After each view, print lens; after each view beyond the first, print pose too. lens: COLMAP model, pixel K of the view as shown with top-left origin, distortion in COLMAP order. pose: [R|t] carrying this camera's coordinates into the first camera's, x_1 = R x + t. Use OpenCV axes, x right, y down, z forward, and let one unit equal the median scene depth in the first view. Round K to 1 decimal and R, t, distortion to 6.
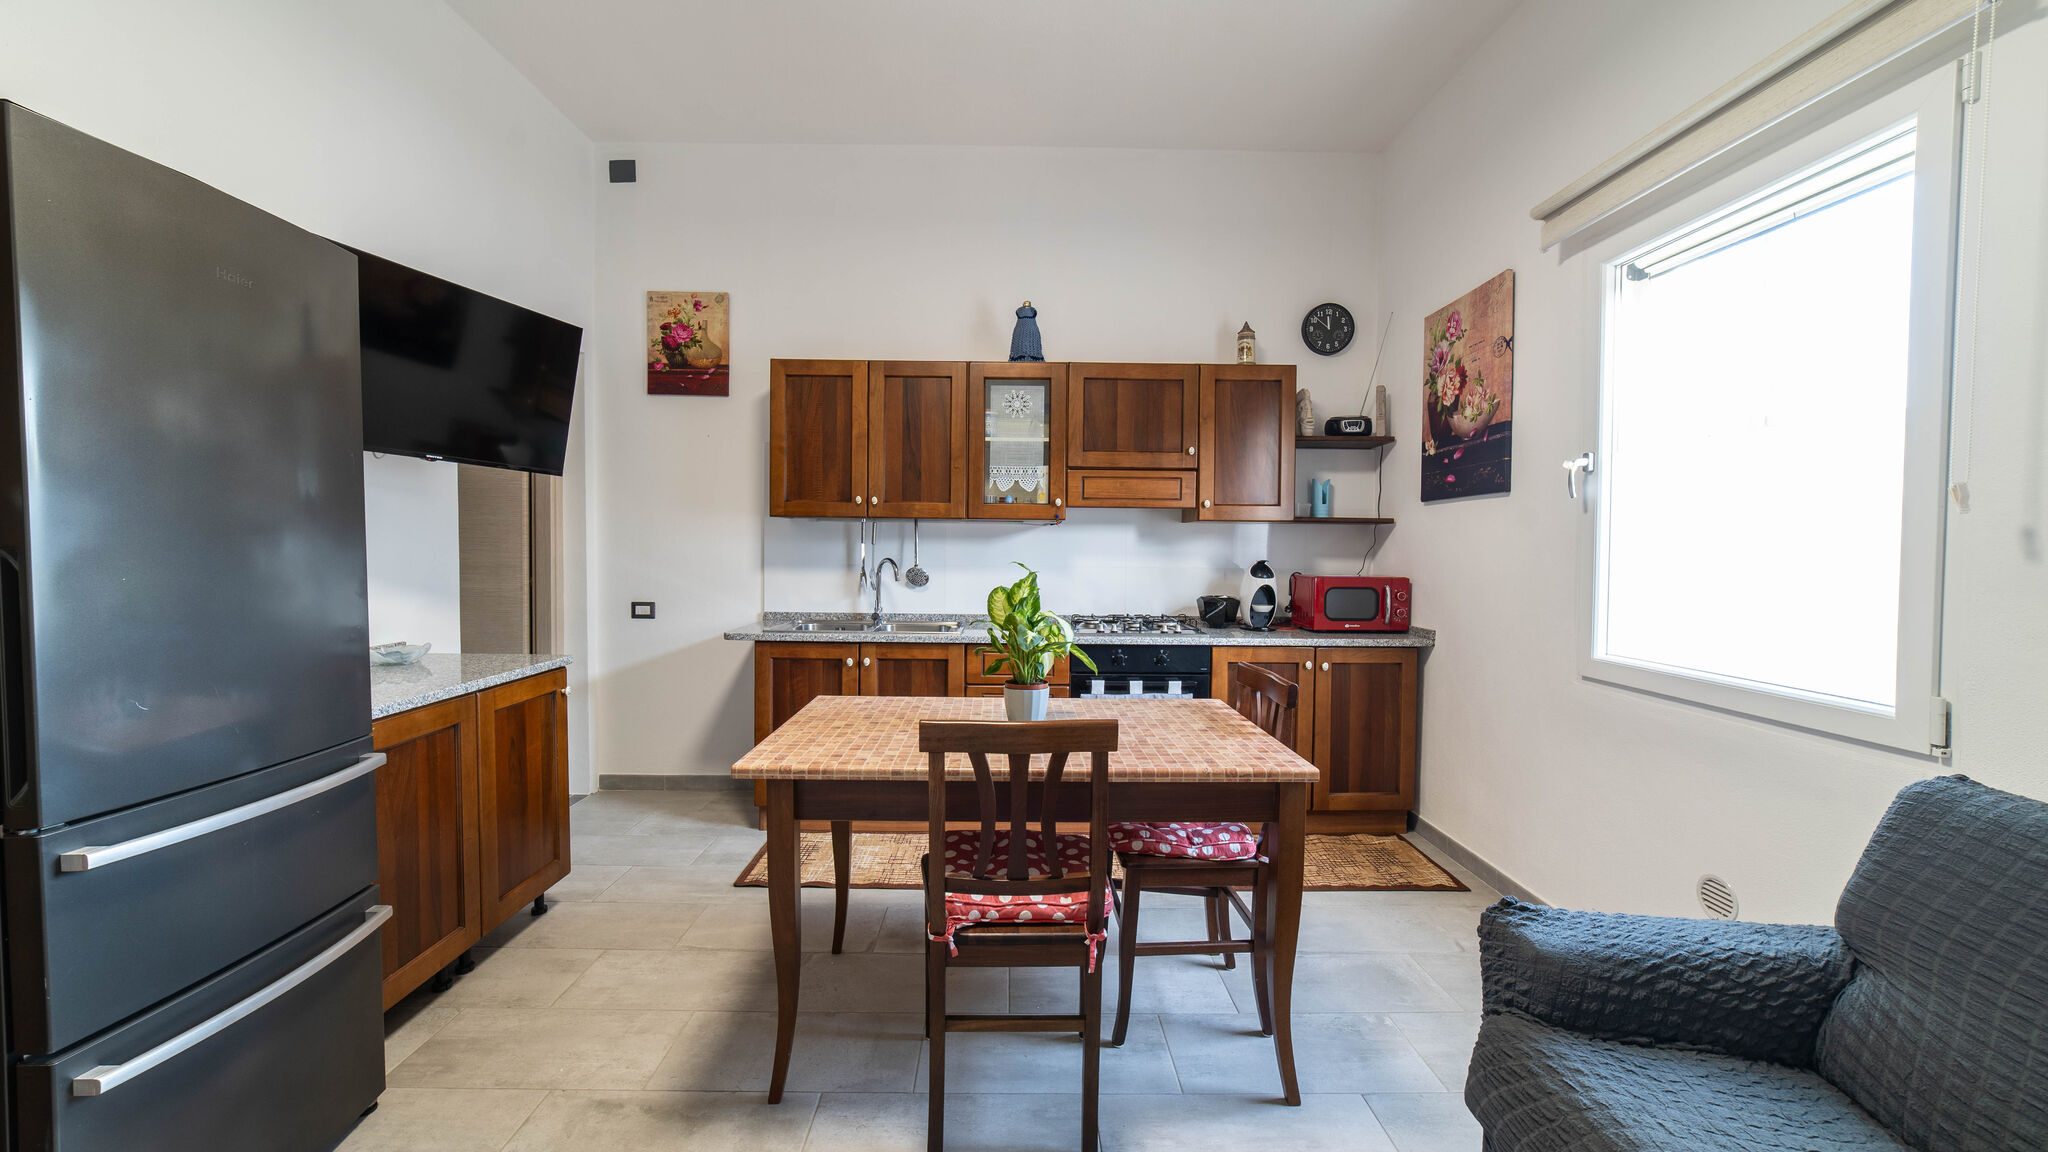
lens RADIAL K [[791.4, 0, 1016.6], [0, 791.4, 566.7], [0, 0, 1]] dist [-0.021860, 0.007364]
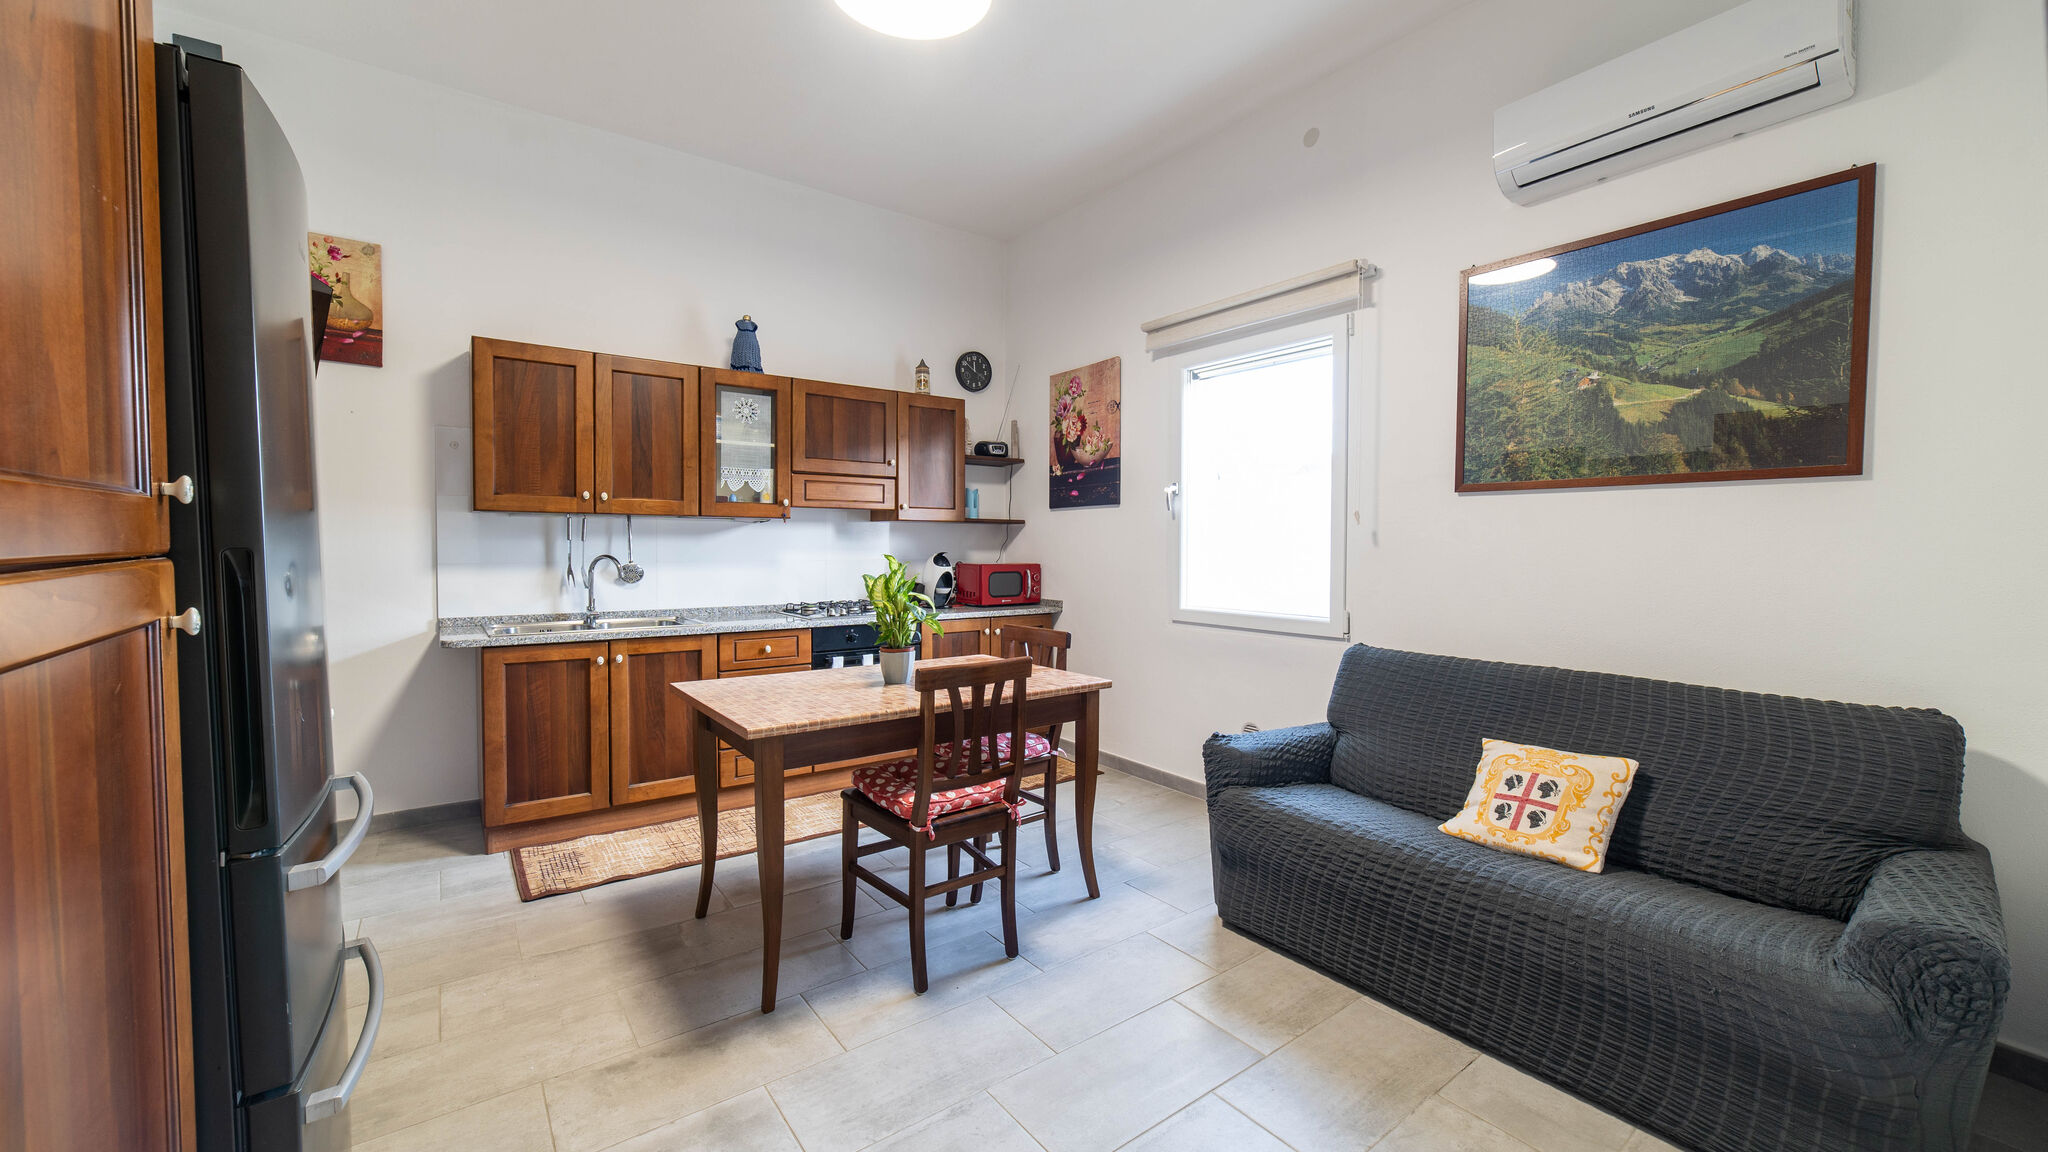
lens RADIAL K [[791.4, 0, 1017.4], [0, 791.4, 567.6], [0, 0, 1]] dist [-0.021860, 0.007364]
pose [[0.808640, -0.023768, 0.587823, -0.403356], [0.019253, 0.999718, 0.013937, 0.001298], [-0.587988, 0.000047, 0.808870, -0.108311]]
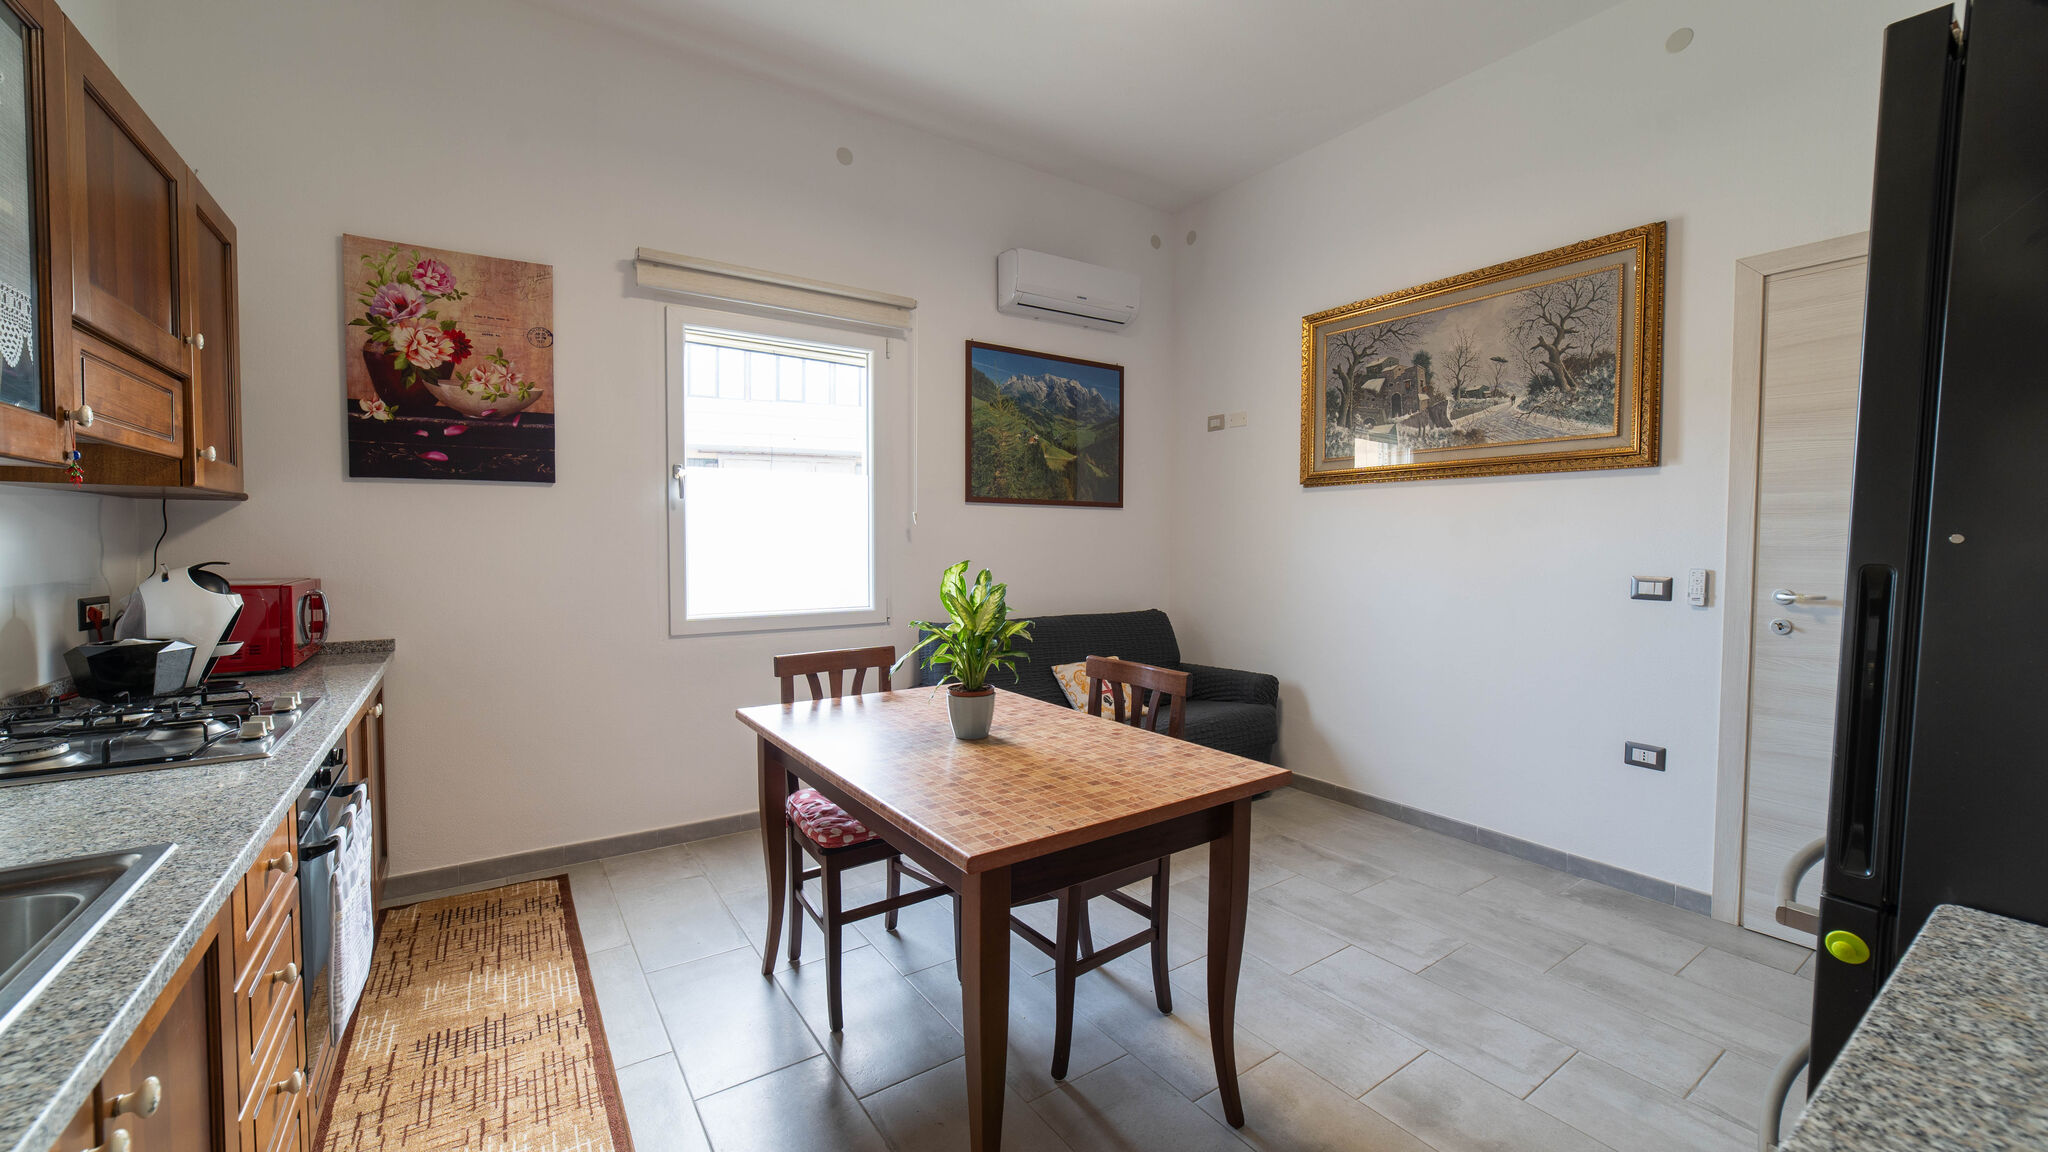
lens RADIAL K [[791.4, 0, 1015.5], [0, 791.4, 567.6], [0, 0, 1]] dist [-0.021860, 0.007364]
pose [[-0.558921, -0.043051, 0.828103, -0.543929], [0.013396, 0.998052, 0.060928, -0.036515], [-0.829113, 0.045147, -0.557255, 1.016429]]
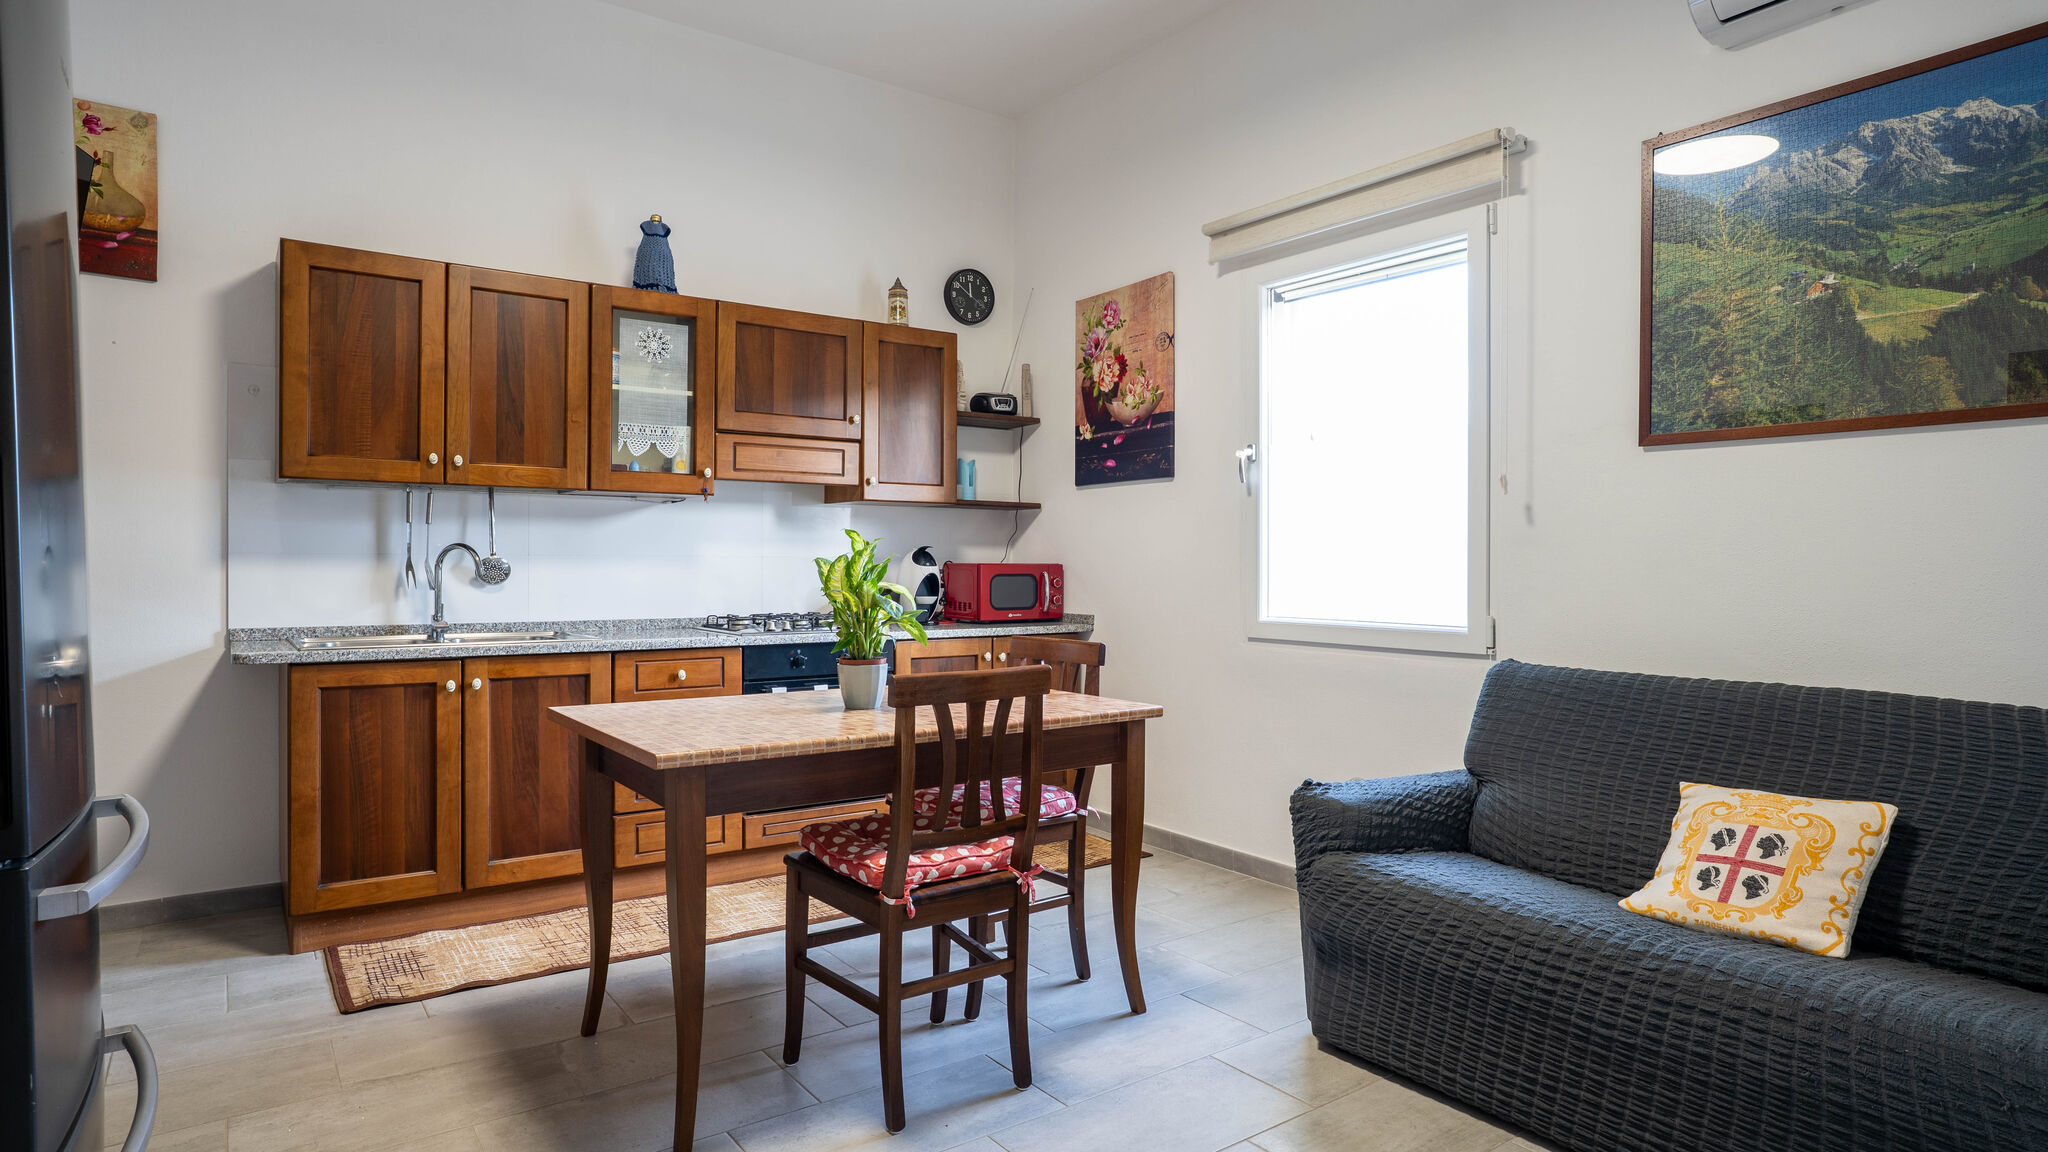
lens RADIAL K [[1122.9, 0, 1021.5], [0, 1122.9, 572.2], [0, 0, 1]] dist [-0.048252, 0.033053]
pose [[0.813428, -0.011452, 0.581552, -0.412737], [0.019557, 0.999779, -0.007667, 0.040247], [-0.581336, 0.017610, 0.813473, -0.120399]]
